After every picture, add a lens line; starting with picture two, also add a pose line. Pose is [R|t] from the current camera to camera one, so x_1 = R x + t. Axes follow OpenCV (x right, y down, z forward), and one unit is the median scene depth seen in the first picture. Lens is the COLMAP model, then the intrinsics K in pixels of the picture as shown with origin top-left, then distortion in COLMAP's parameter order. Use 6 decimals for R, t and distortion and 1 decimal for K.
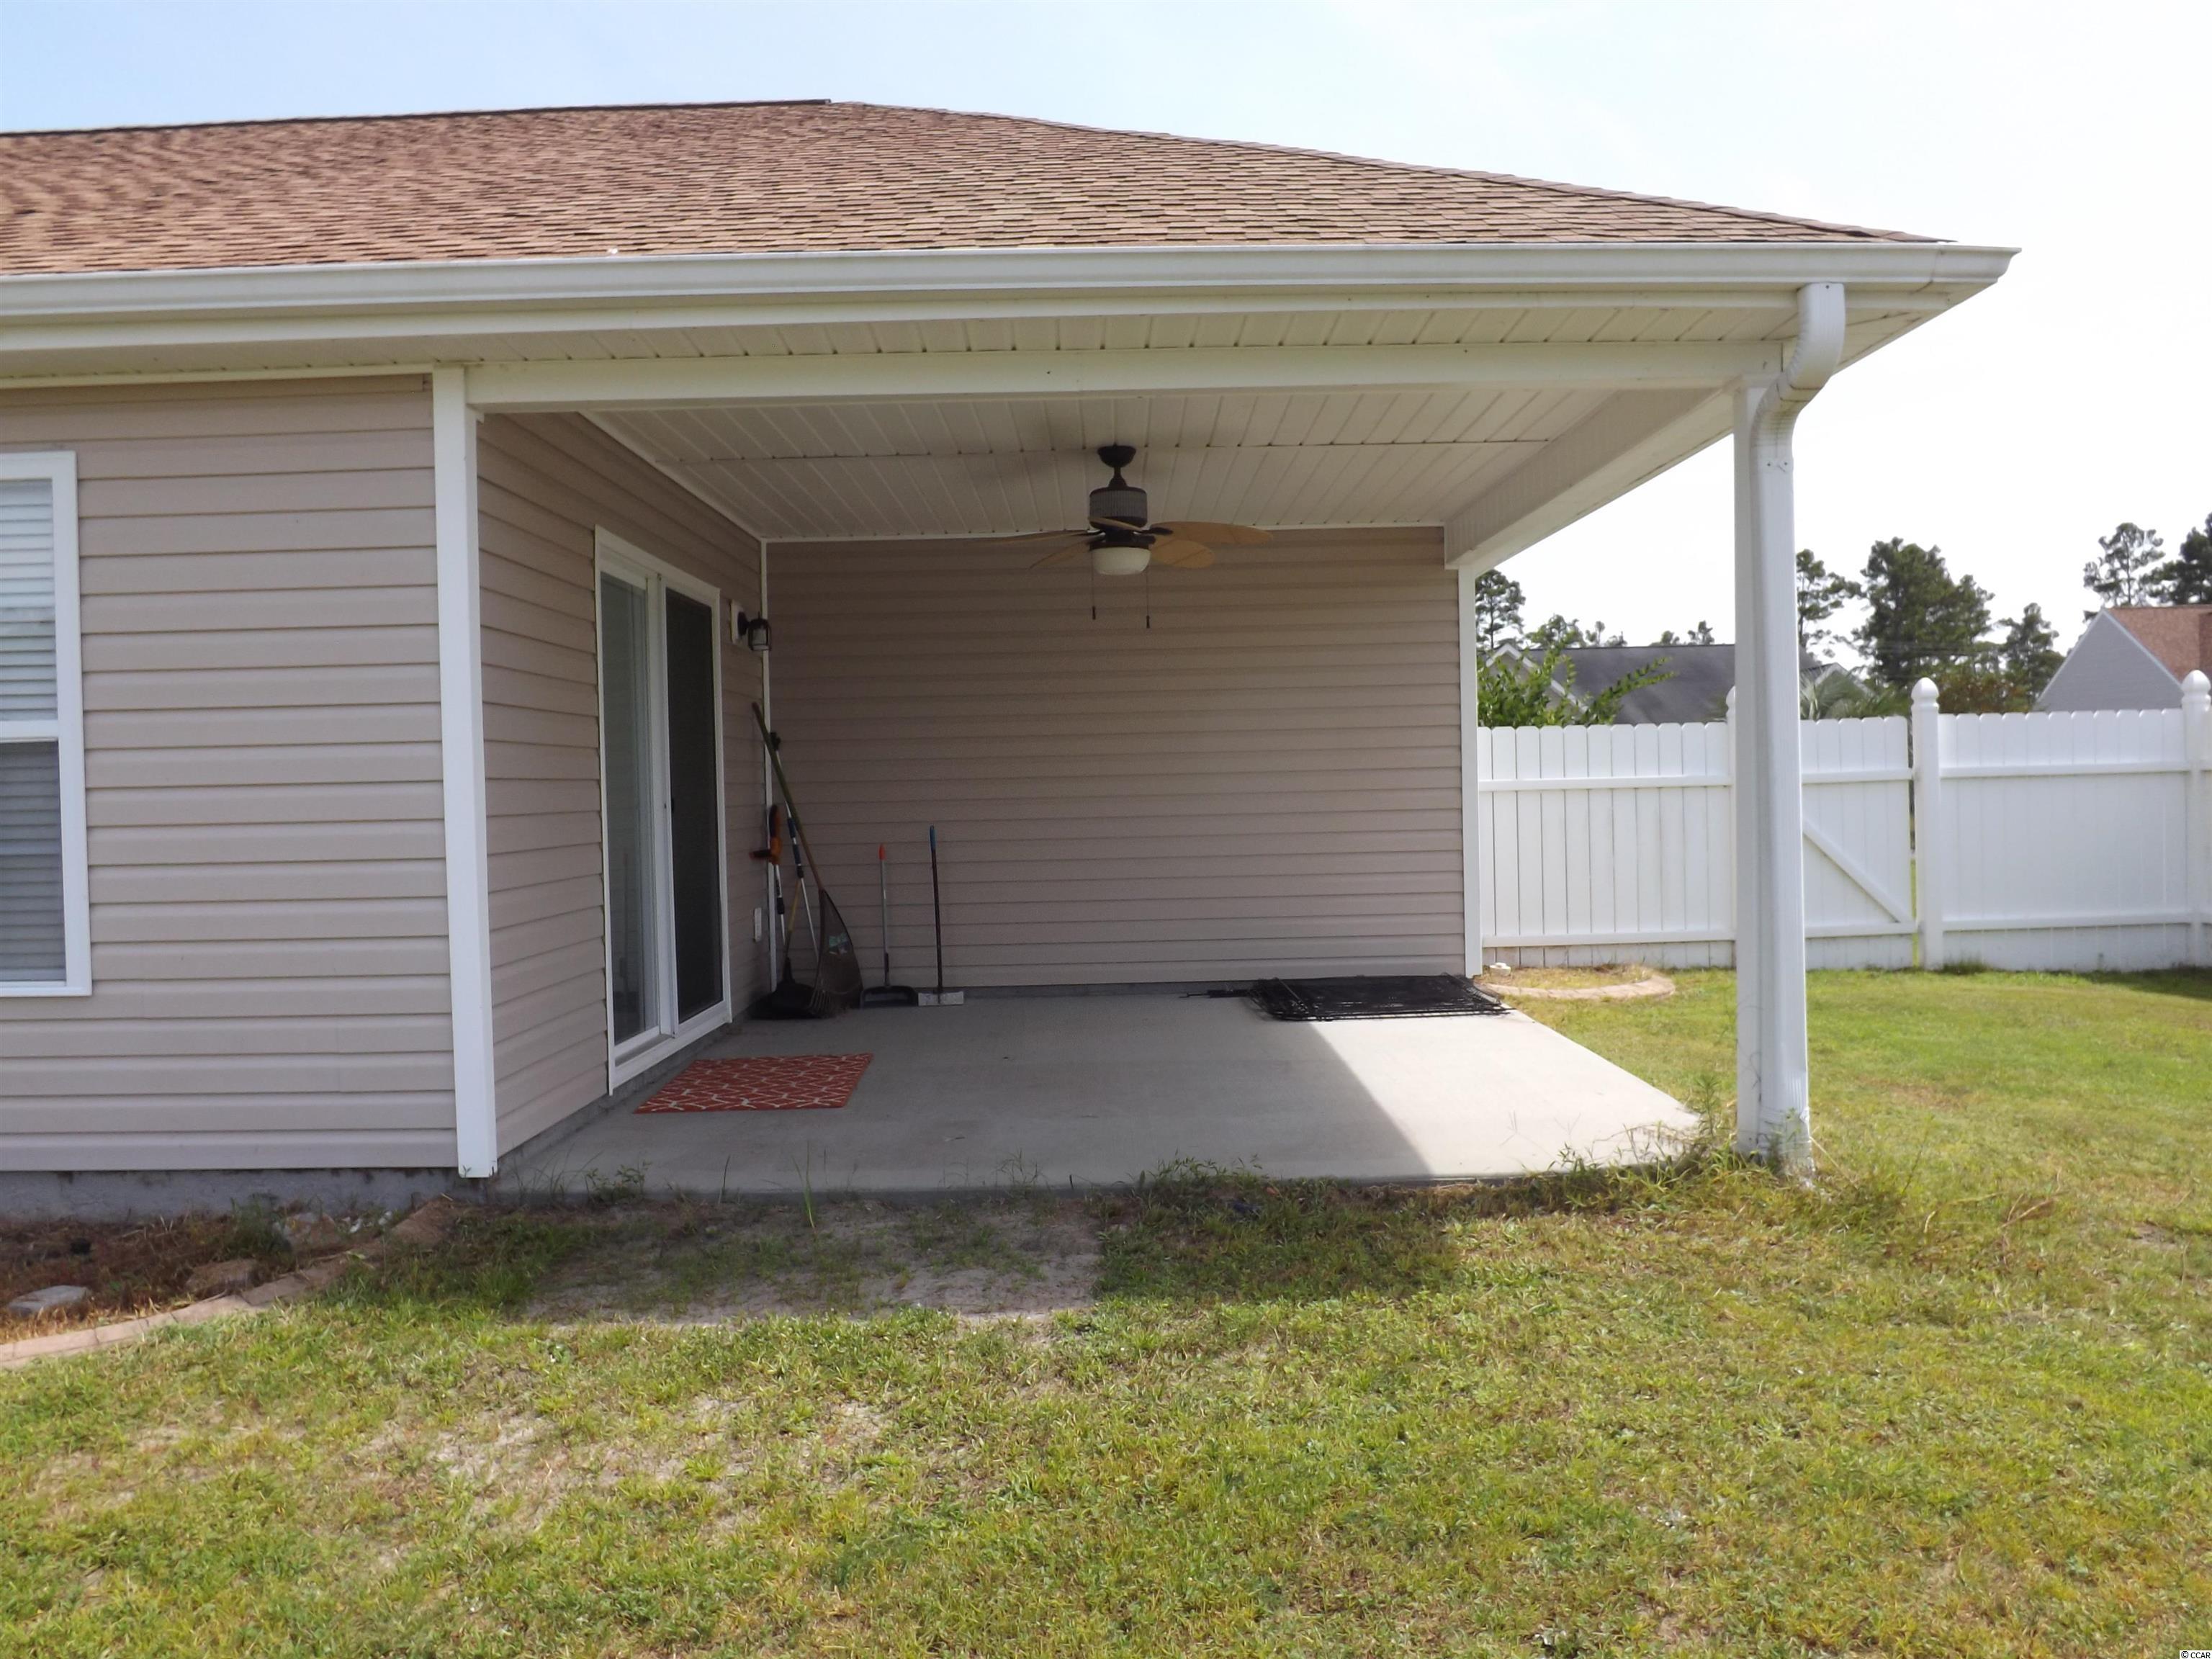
lens RADIAL K [[1590.8, 0, 1102.3], [0, 1590.8, 825.4], [0, 0, 1]] dist [-0.064937, 0.025984]
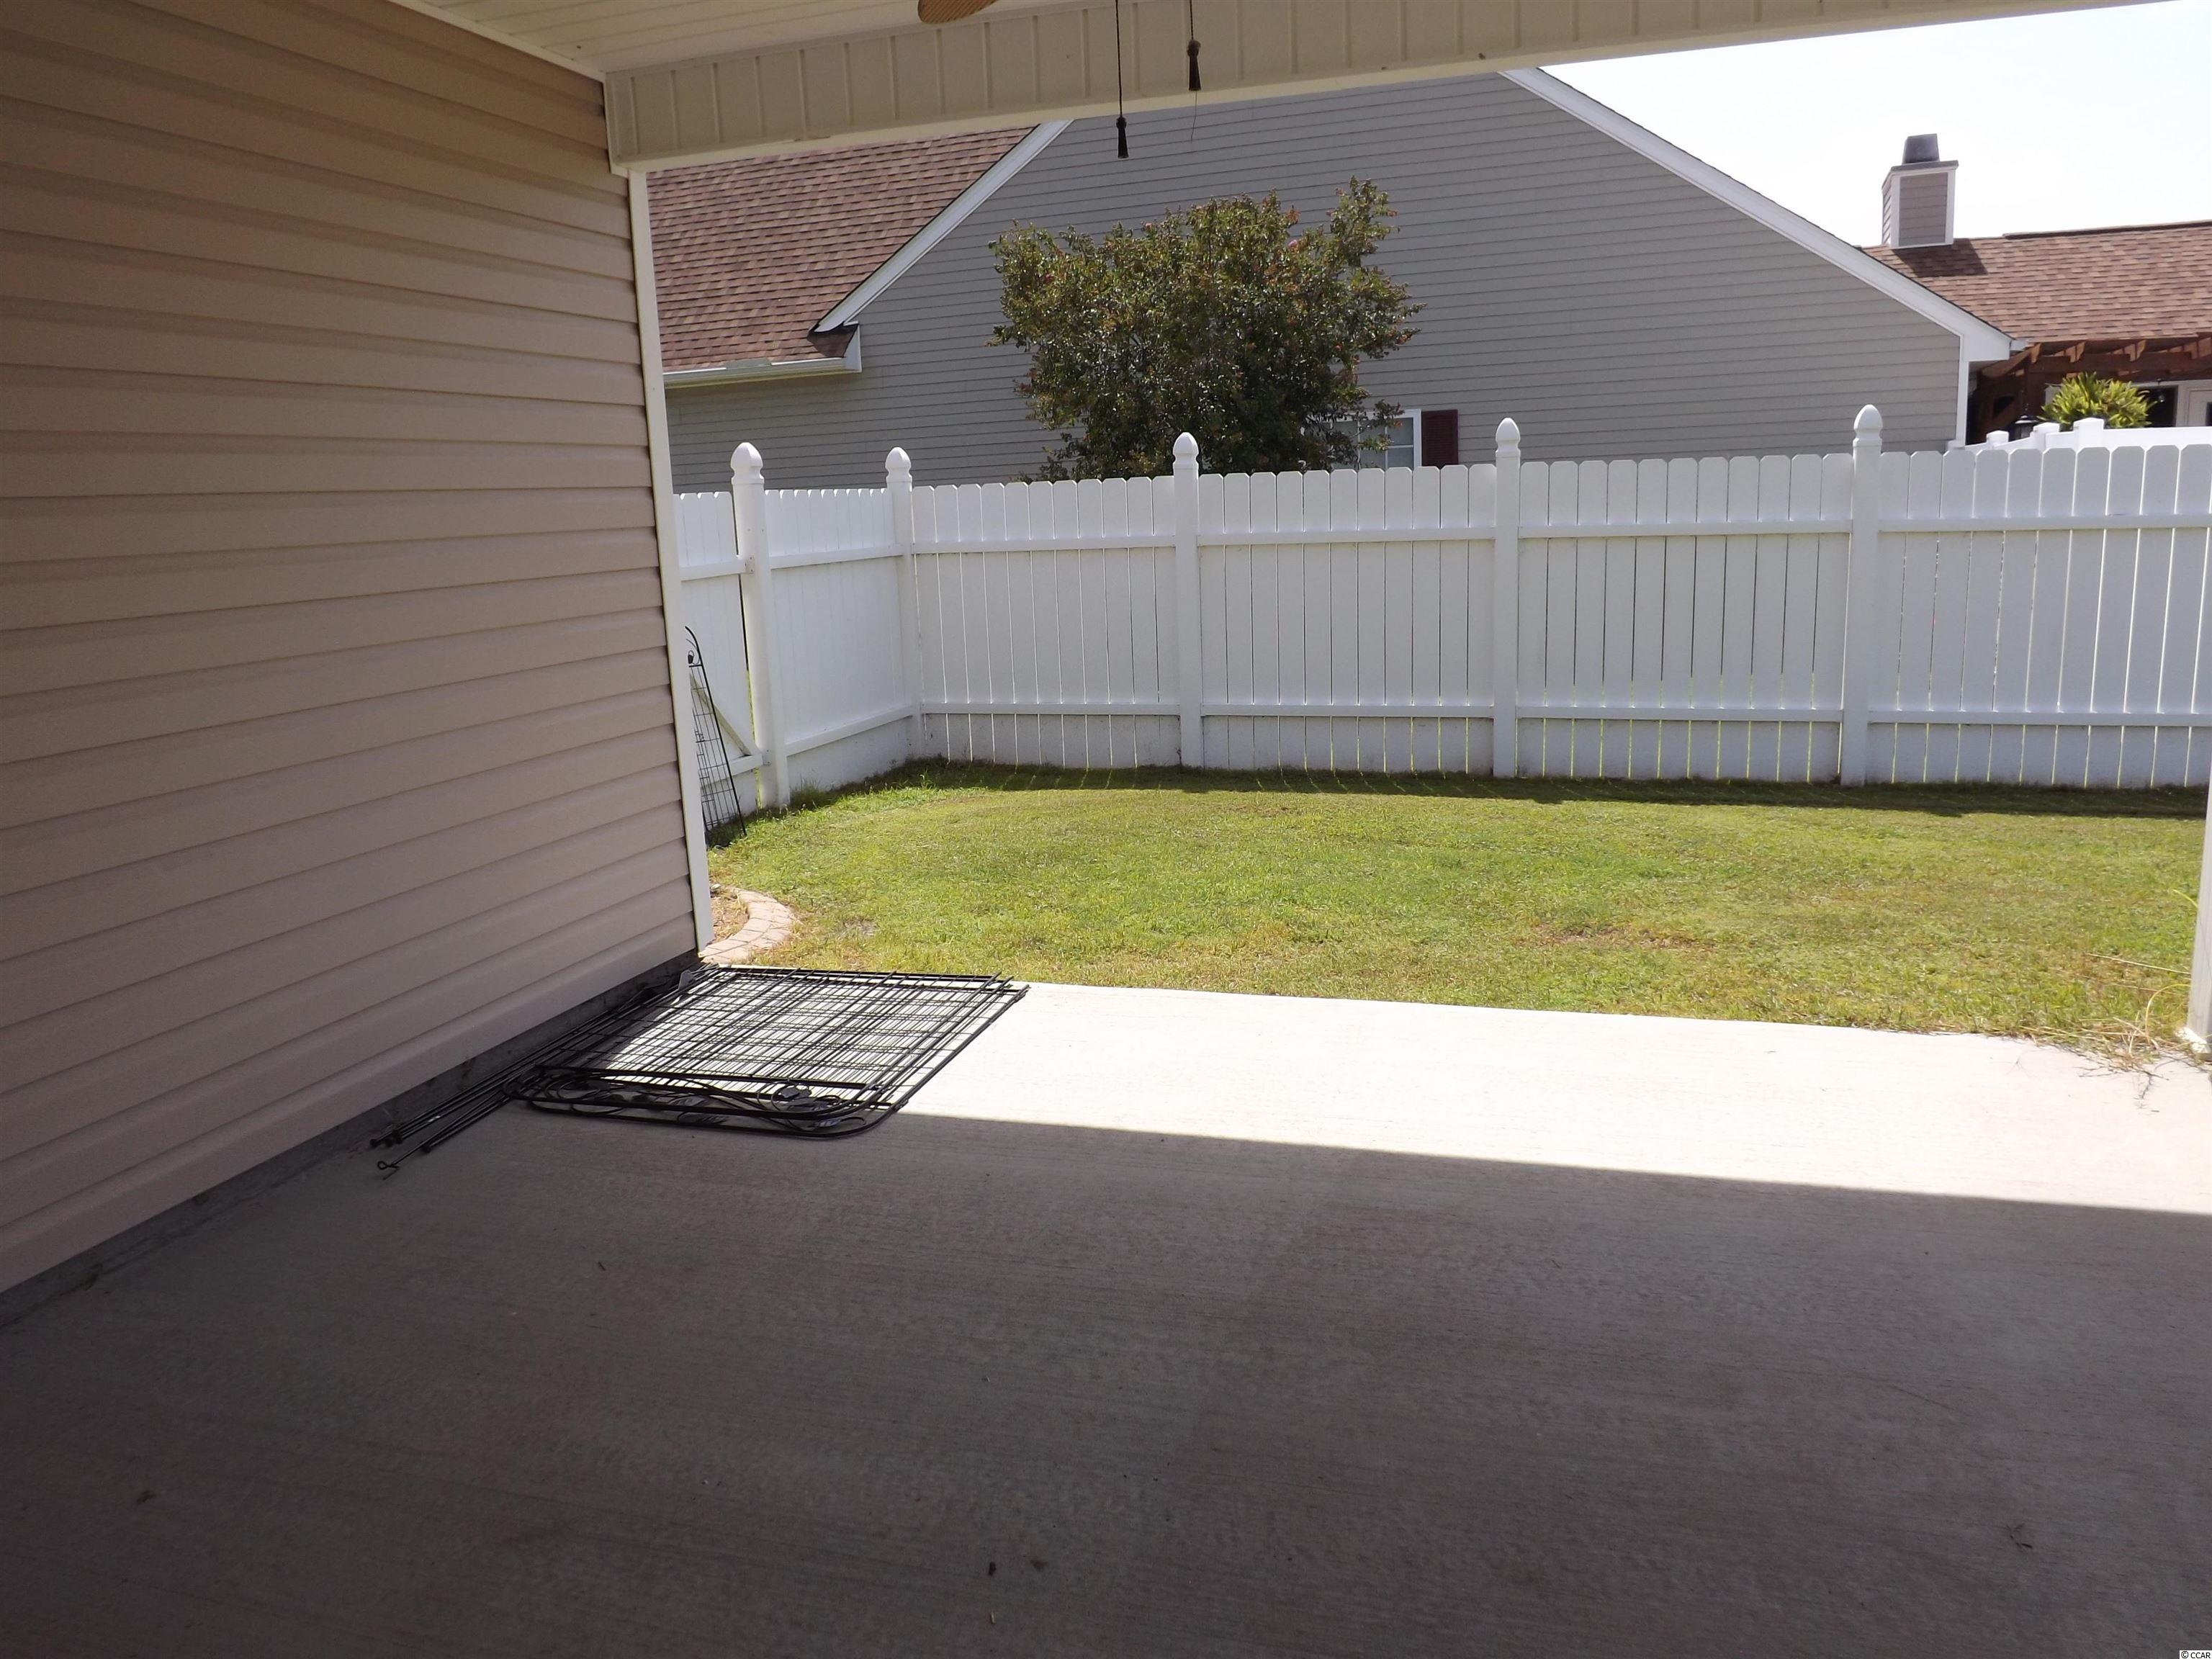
lens RADIAL K [[1590.8, 0, 1102.3], [0, 1590.8, 825.4], [0, 0, 1]] dist [-0.064937, 0.025984]
pose [[0.307772, -0.171575, 0.935862, -0.240086], [0.051885, 0.985169, 0.163552, -0.029598], [-0.950044, -0.001779, 0.312110, 0.694618]]
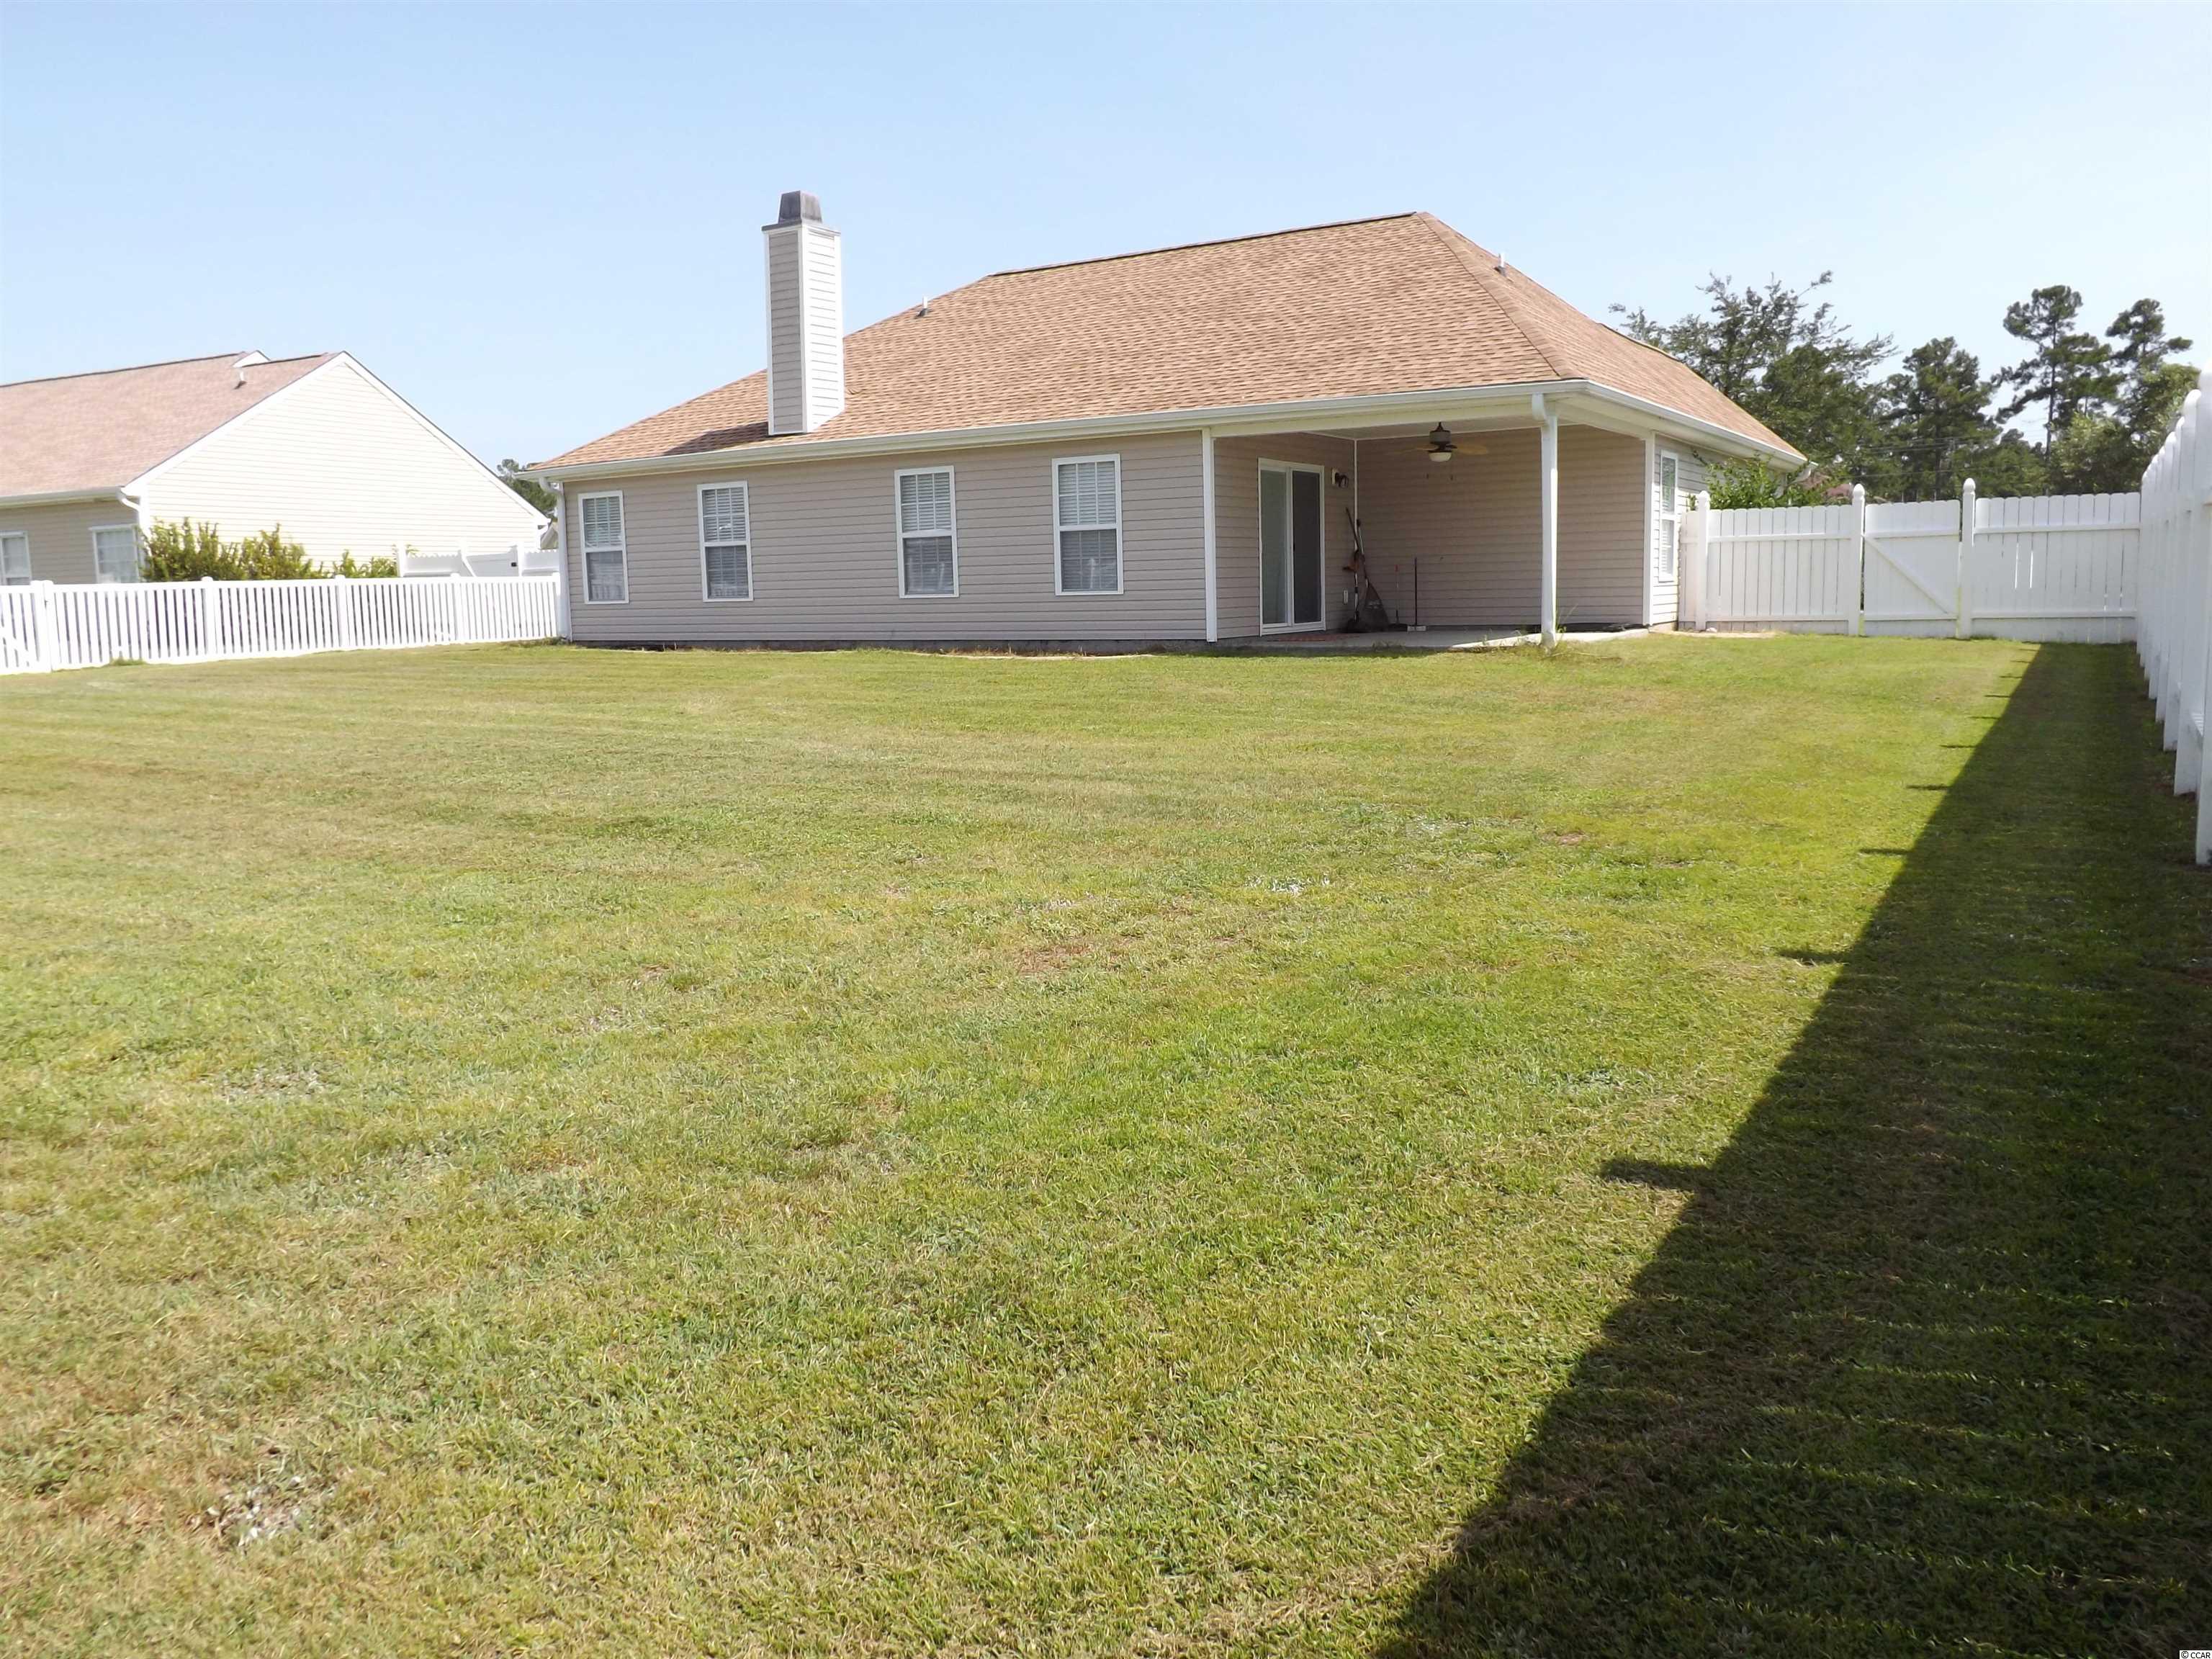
lens RADIAL K [[1590.8, 0, 1102.3], [0, 1590.8, 825.4], [0, 0, 1]] dist [-0.064937, 0.025984]
pose [[0.847210, 0.081533, -0.524964, 0.786855], [-0.004883, 0.989306, 0.145771, 0.054927], [0.531235, -0.120935, 0.838548, -1.328749]]
